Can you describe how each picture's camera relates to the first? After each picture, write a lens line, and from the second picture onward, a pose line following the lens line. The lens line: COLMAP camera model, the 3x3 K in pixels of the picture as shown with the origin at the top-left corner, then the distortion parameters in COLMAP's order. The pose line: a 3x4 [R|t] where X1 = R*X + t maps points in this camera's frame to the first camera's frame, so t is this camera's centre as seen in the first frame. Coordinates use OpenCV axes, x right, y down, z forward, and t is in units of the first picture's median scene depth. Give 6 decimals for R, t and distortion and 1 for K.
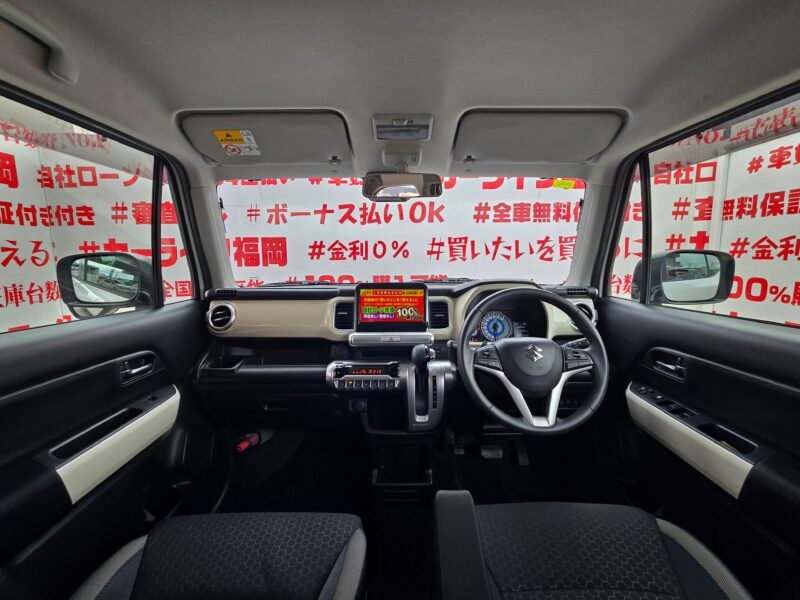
lens RADIAL K [[330.0, 0, 400.2], [0, 330.0, 298.7], [0, 0, 1]] dist [-0.002136, -0.000846]
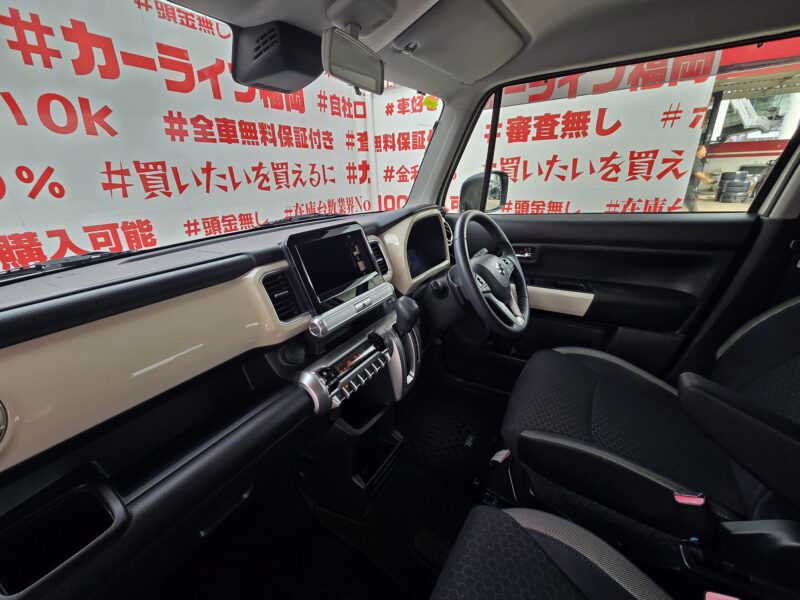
lens RADIAL K [[328.3, 0, 400.5], [0, 328.3, 299.7], [0, 0, 1]] dist [-0.012955, 0.001807]
pose [[0.517642, -0.312053, 0.796662, -0.188896], [0.143382, 0.949588, 0.278789, -0.026419], [-0.843498, -0.030086, 0.536289, 0.186384]]
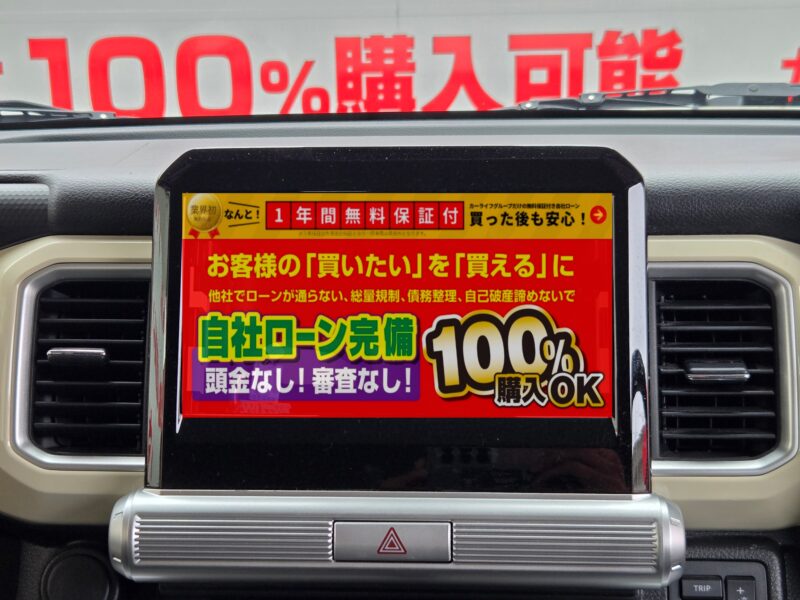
lens RADIAL K [[1285.0, 0, 397.2], [0, 1285.0, 300.4], [0, 0, 1]] dist [-0.068019, 0.000000]
pose [[0.998139, -0.003188, -0.060890, 0.003419], [0.012086, 0.989163, 0.146325, -0.022707], [0.059764, -0.146789, 0.987361, 0.152233]]
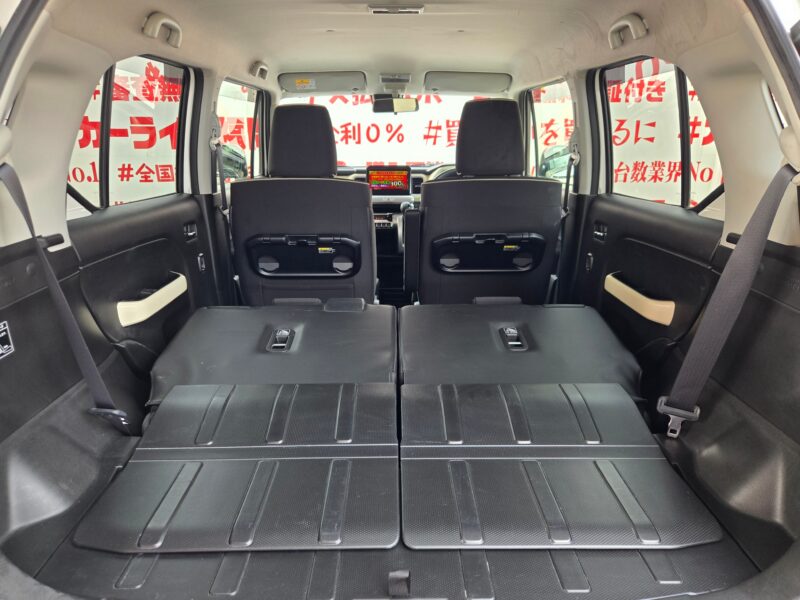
lens RADIAL K [[534.5, 0, 397.2], [0, 534.5, 298.4], [0, 0, 1]] dist [0.043293, -0.004328]
pose [[0.999966, 0.007079, 0.004305, 0.003230], [-0.007727, 0.984353, 0.176037, 0.046226], [-0.002991, -0.176064, 0.984374, -0.603739]]
